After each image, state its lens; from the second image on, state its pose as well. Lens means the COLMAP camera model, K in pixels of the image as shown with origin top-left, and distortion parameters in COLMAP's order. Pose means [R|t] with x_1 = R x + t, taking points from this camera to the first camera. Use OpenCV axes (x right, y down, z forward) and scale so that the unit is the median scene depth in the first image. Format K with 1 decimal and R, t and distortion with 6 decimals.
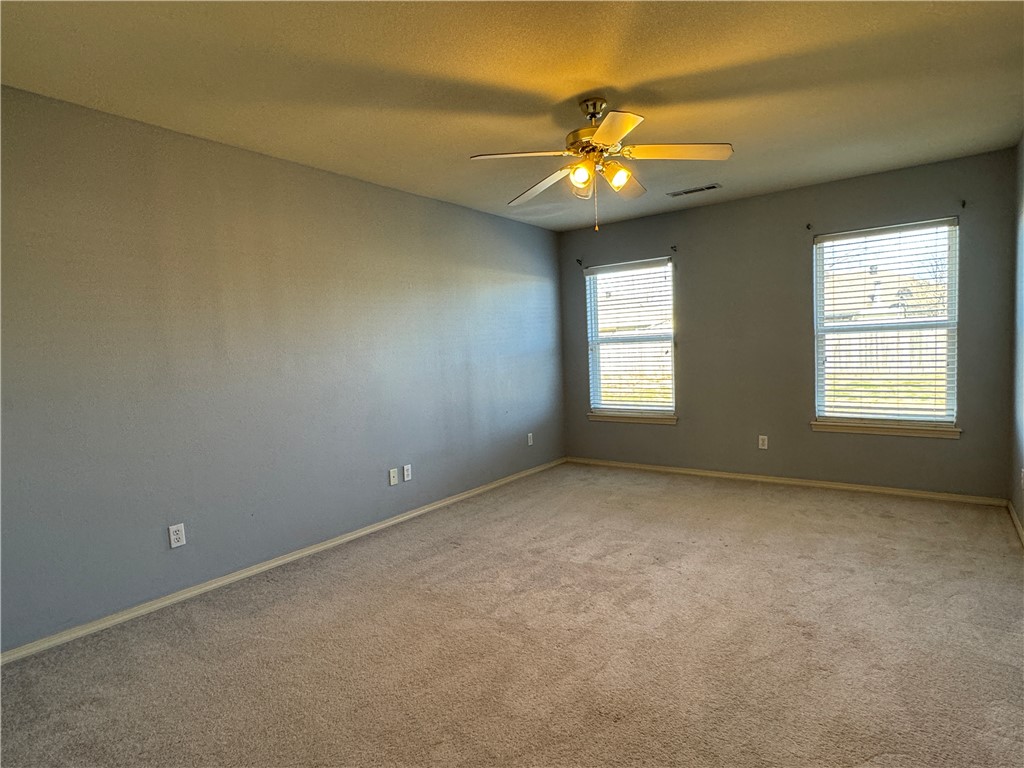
lens RADIAL K [[560.1, 0, 512.0], [0, 560.1, 384.0], [0, 0, 1]] dist [0.000897, 0.000661]
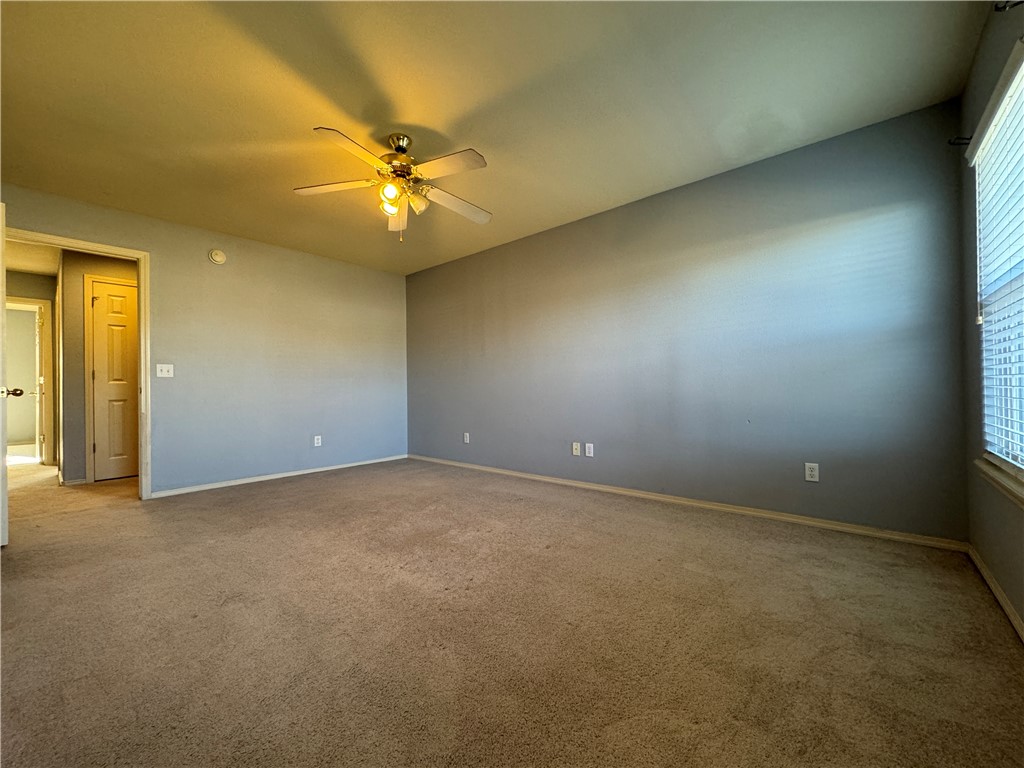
lens RADIAL K [[411.7, 0, 512.0], [0, 411.7, 384.0], [0, 0, 1]] dist [-0.011592, -0.000073]
pose [[-0.033264, 0.053325, -0.998023, 0.700867], [-0.042997, 0.997575, 0.054735, -0.022978], [0.998521, 0.044733, -0.030890, 0.877983]]
